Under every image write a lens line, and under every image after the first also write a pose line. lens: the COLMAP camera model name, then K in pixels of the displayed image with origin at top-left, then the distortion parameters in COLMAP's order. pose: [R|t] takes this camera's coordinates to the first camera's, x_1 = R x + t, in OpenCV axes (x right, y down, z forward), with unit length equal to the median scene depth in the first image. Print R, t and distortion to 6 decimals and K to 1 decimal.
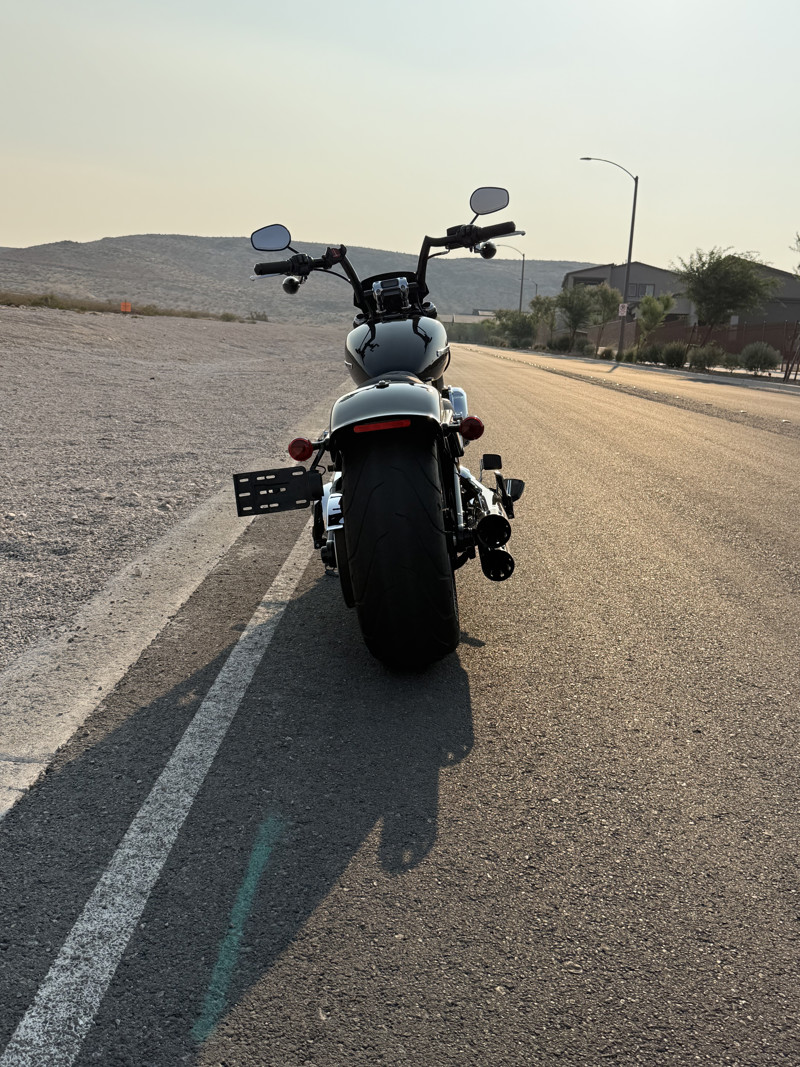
lens RADIAL K [[1063.7, 0, 402.6], [0, 1063.7, 537.6], [0, 0, 1]] dist [0.086819, 0.000000]
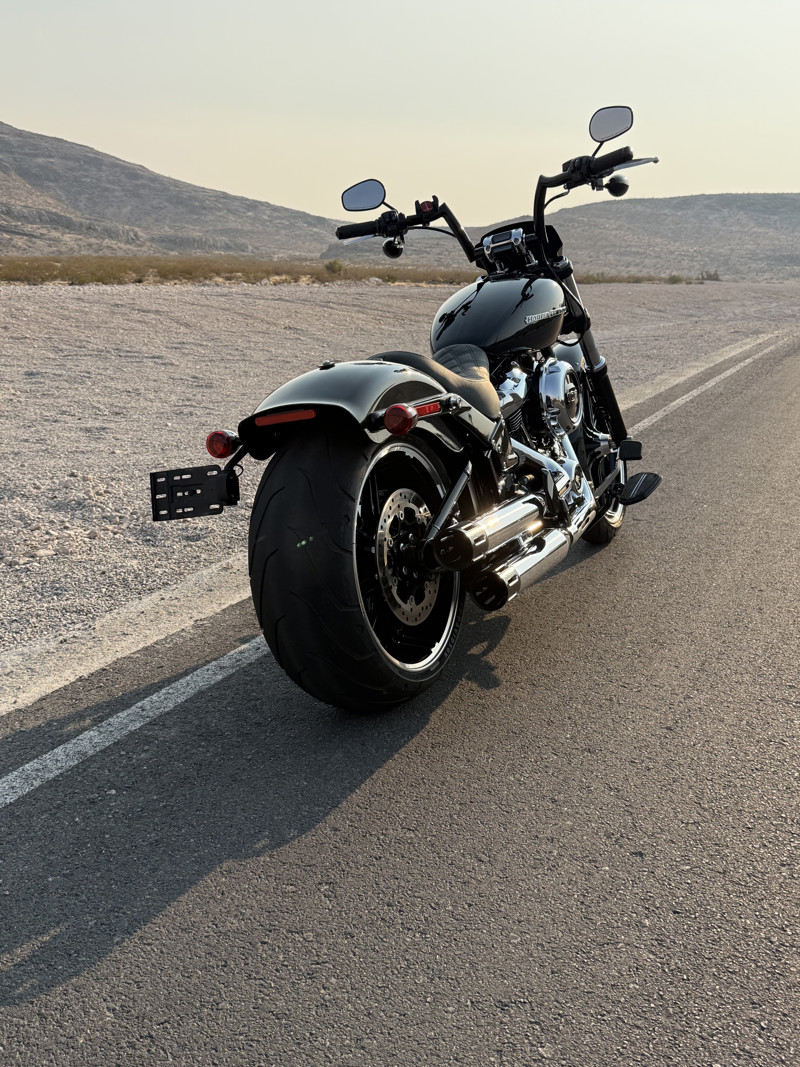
lens RADIAL K [[1063.7, 0, 398.4], [0, 1063.7, 532.4], [0, 0, 1]] dist [0.086819, 0.000000]
pose [[0.916013, 0.039668, -0.399182, 0.265094], [-0.029438, 0.999063, 0.031727, -0.031022], [0.400067, -0.017312, 0.916322, 0.195907]]
